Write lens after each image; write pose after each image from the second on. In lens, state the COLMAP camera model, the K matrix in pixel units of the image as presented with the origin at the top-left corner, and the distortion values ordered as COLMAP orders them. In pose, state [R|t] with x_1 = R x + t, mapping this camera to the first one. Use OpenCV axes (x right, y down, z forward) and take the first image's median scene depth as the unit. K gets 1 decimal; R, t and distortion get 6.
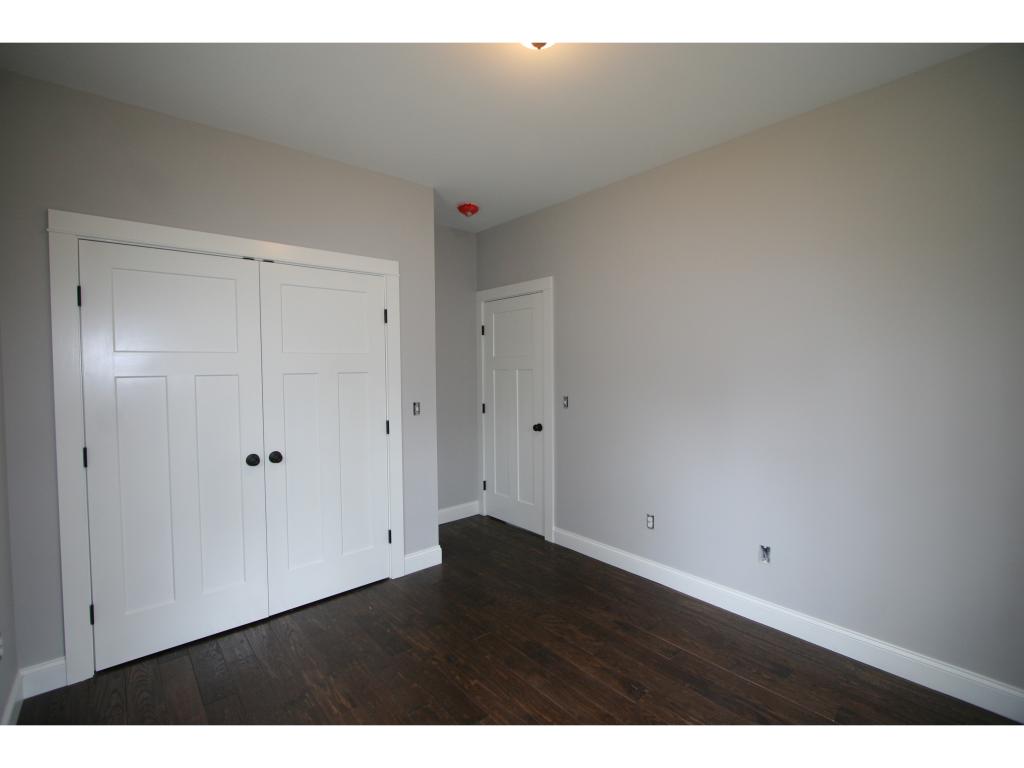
lens RADIAL K [[465.7, 0, 503.0], [0, 465.7, 383.8], [0, 0, 1]] dist [-0.011769, -0.000036]
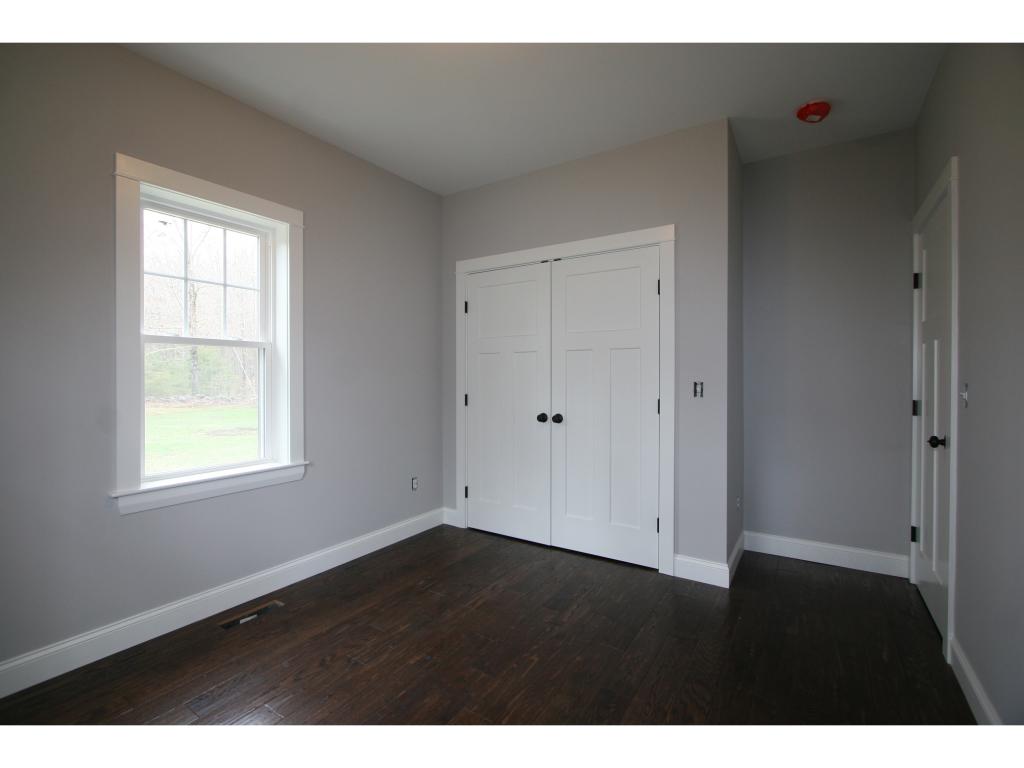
lens RADIAL K [[465.7, 0, 509.8], [0, 465.7, 381.5], [0, 0, 1]] dist [-0.011769, -0.000036]
pose [[0.282712, 0.021613, -0.958961, 0.565191], [-0.036649, 0.999260, 0.011717, 0.044372], [0.958504, 0.031832, 0.283295, 0.455400]]
